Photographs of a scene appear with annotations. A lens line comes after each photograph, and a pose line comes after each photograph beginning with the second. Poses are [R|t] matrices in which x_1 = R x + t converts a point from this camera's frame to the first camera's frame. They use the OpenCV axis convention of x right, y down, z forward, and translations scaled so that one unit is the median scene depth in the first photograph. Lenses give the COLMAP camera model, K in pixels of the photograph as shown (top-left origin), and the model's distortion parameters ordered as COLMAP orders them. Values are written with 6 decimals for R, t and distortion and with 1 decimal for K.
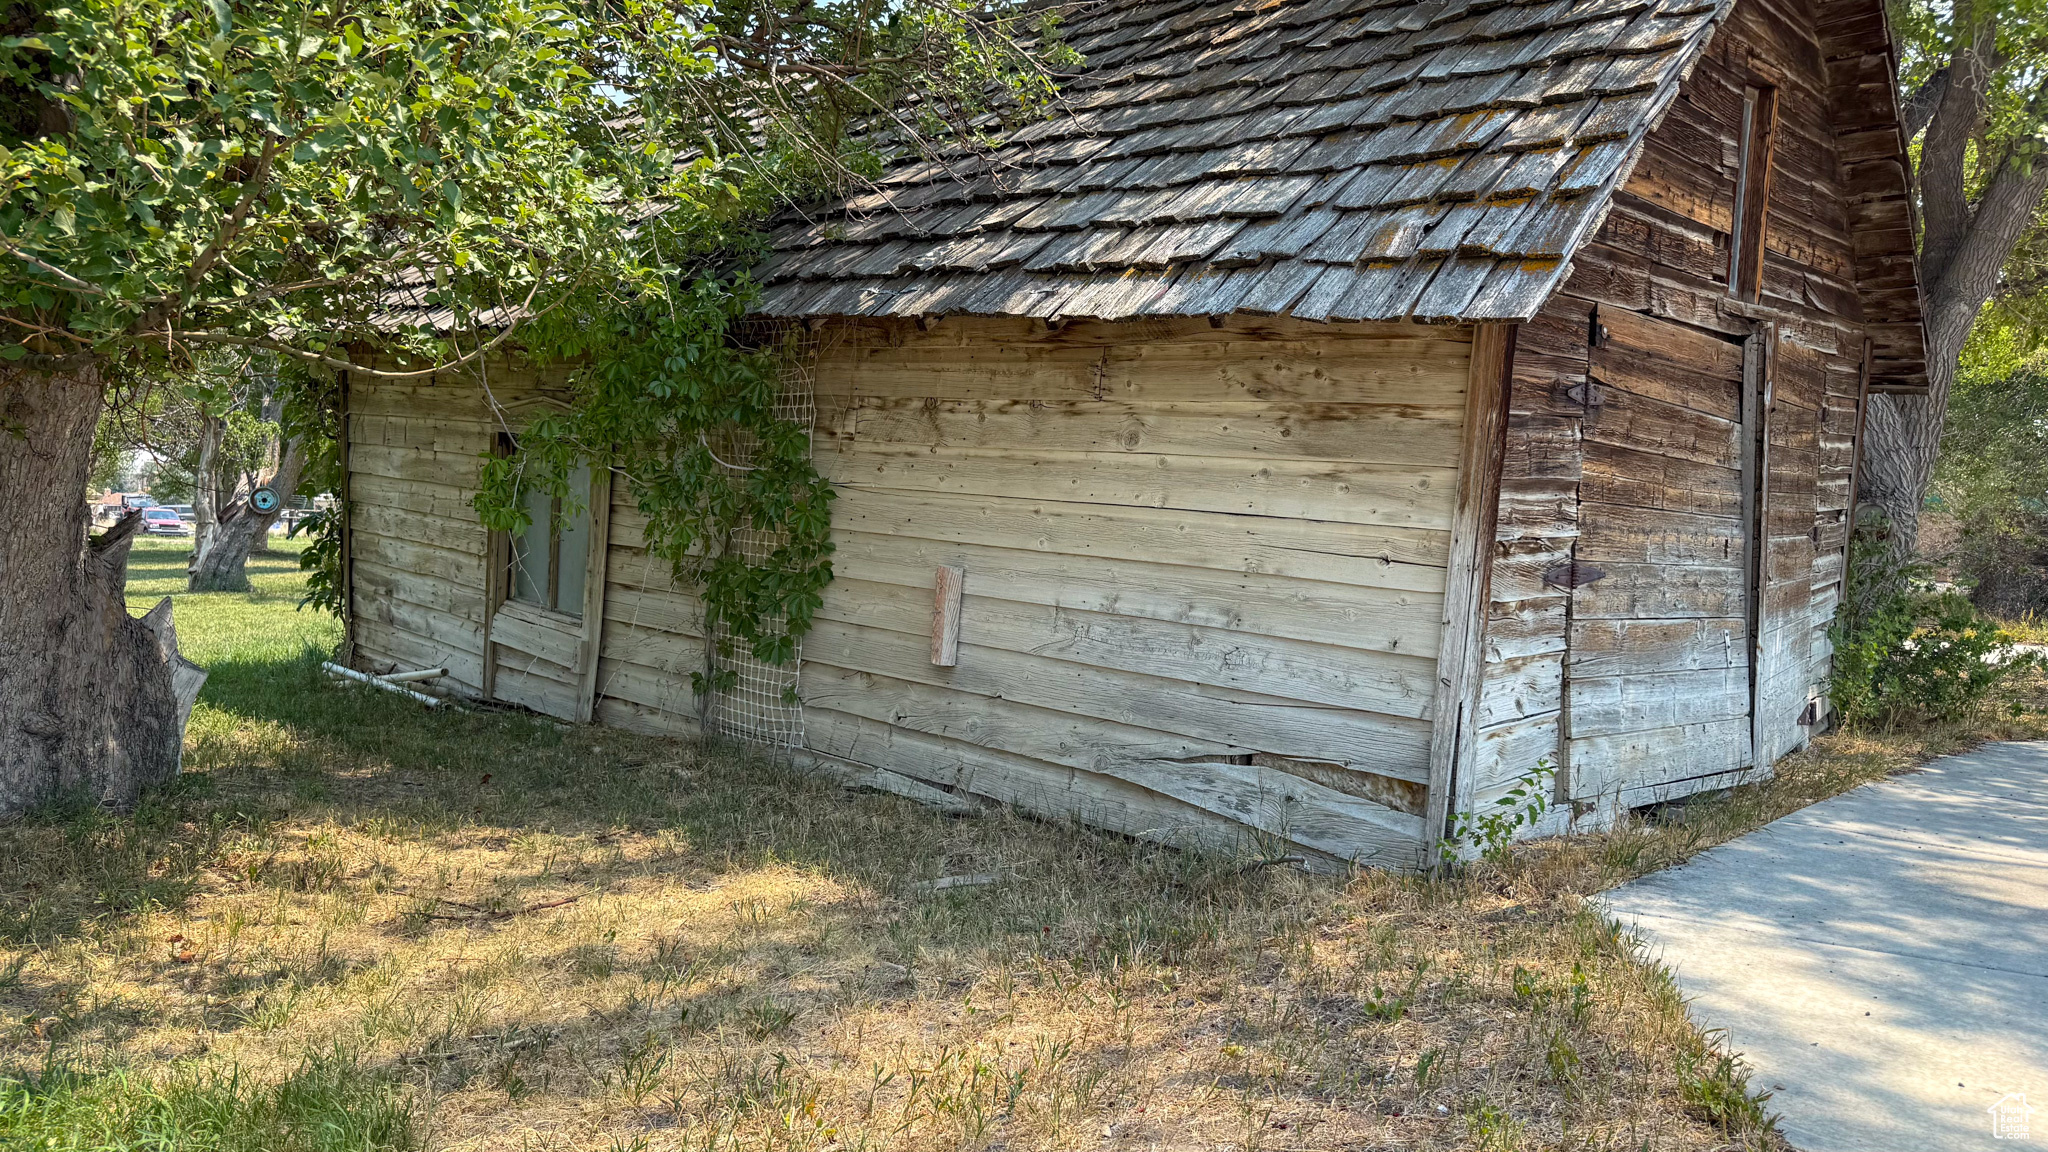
lens RADIAL K [[1438.4, 0, 1026.1], [0, 1438.4, 570.5], [0, 0, 1]] dist [-0.005449, -0.006388]
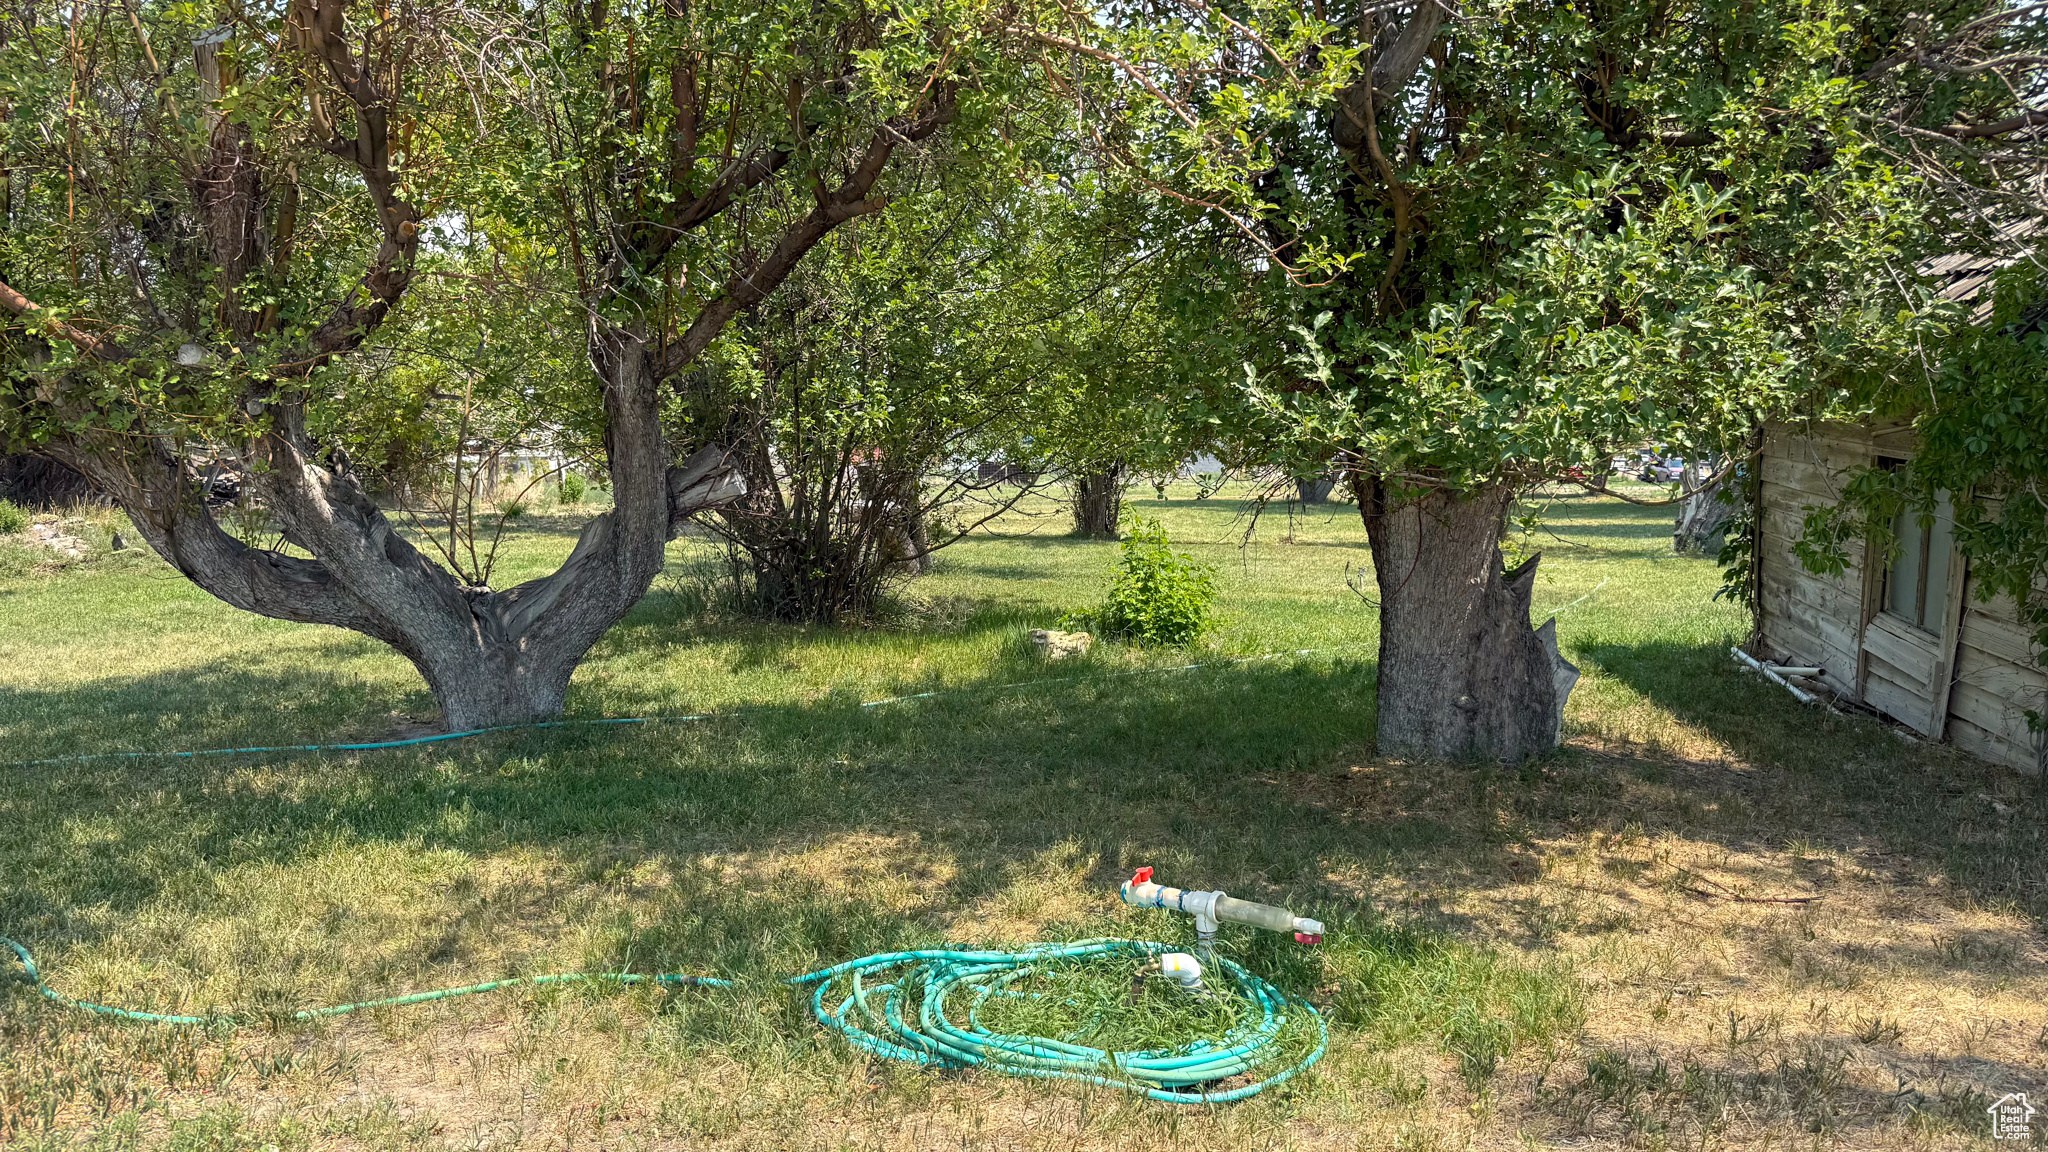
lens RADIAL K [[1438.4, 0, 1021.8], [0, 1438.4, 573.4], [0, 0, 1]] dist [-0.005449, -0.006388]
pose [[0.552485, 0.048816, -0.832092, 0.178034], [-0.009132, 0.998578, 0.052520, -0.060091], [0.833473, -0.021418, 0.552146, -0.126116]]
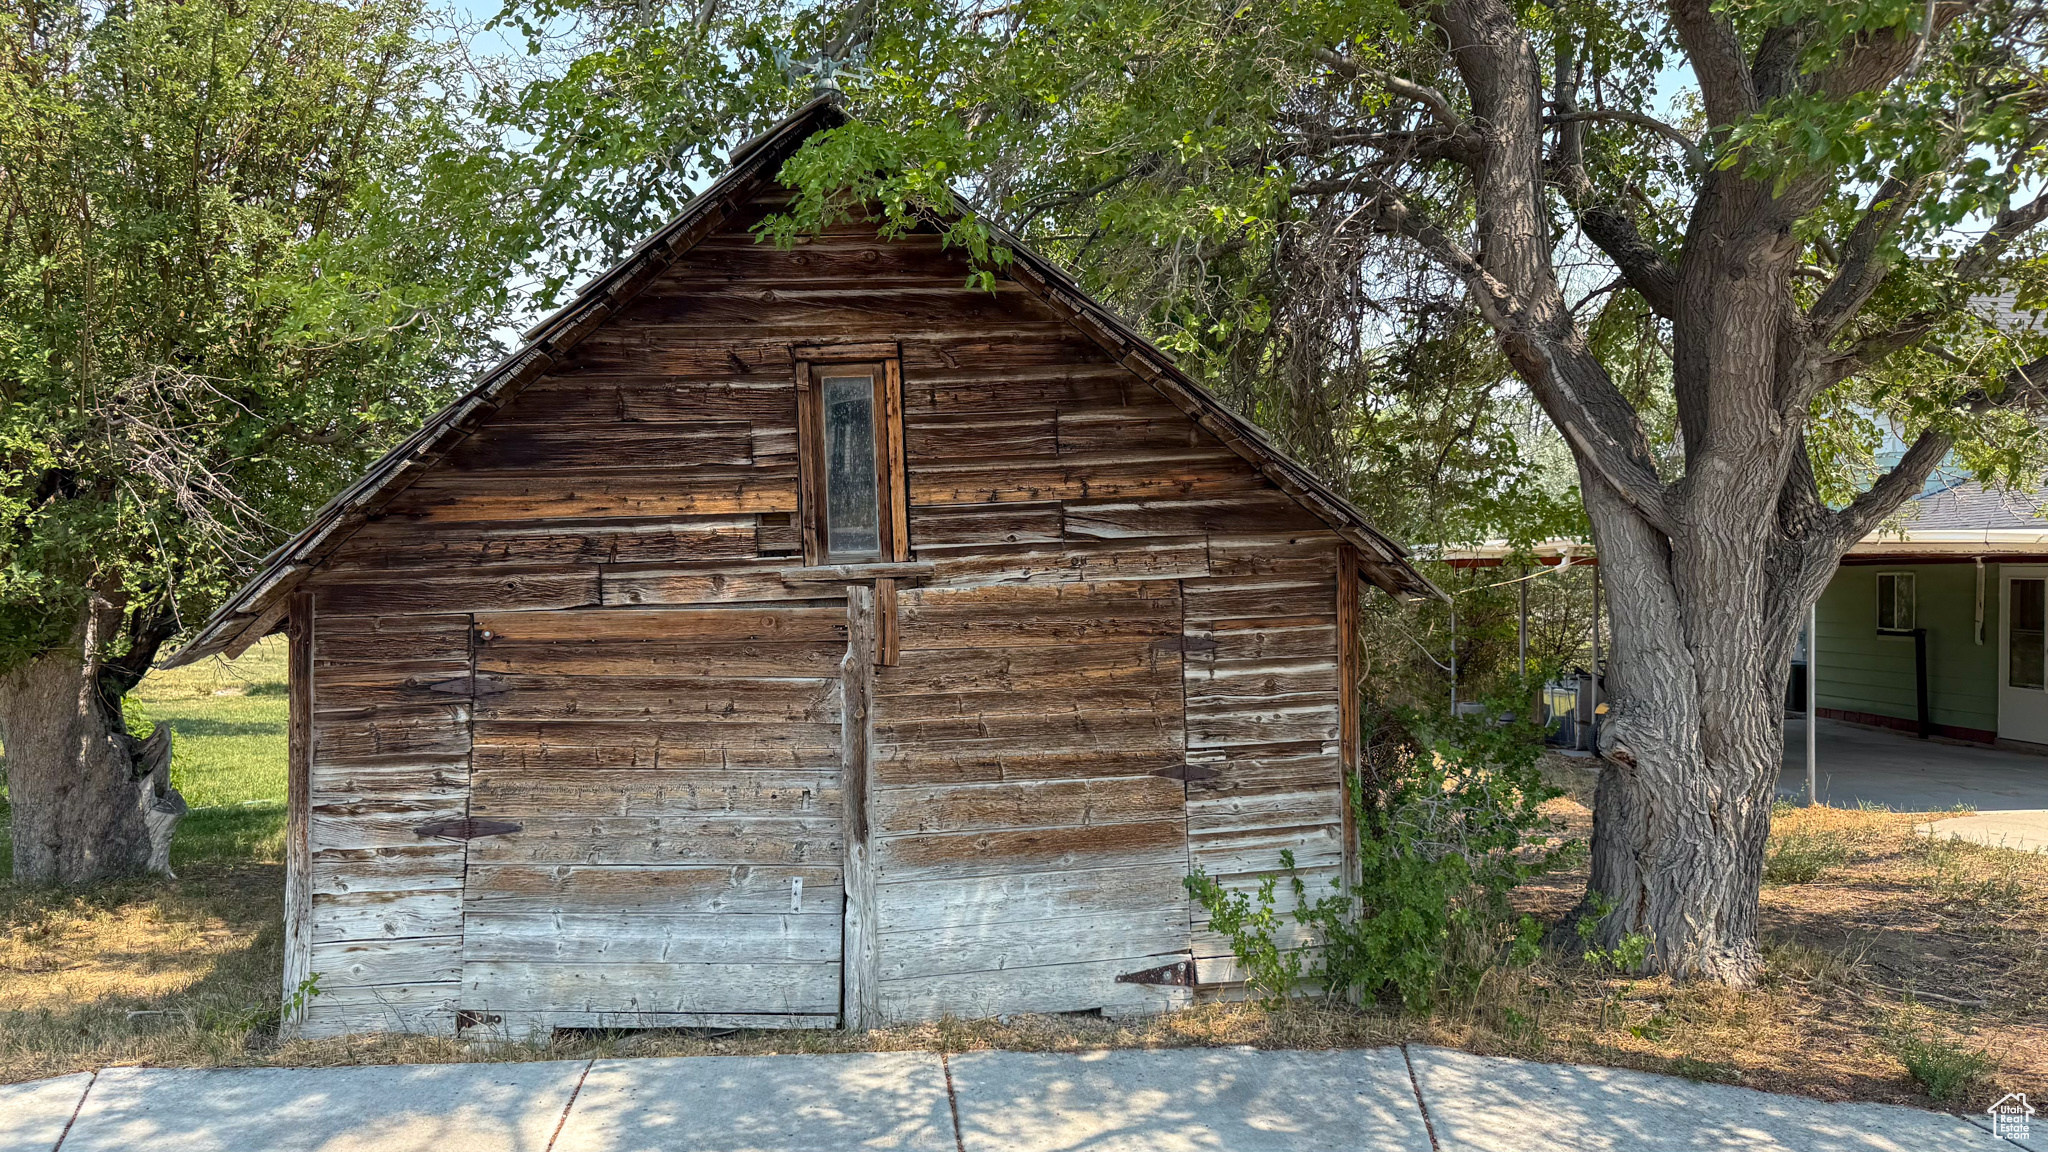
lens RADIAL K [[1438.4, 0, 1028.4], [0, 1438.4, 577.8], [0, 0, 1]] dist [-0.005449, -0.006388]
pose [[0.767929, -0.027977, -0.639924, 0.940721], [-0.002295, 0.998919, -0.046426, -0.095195], [0.640531, 0.037120, 0.767035, 0.203553]]
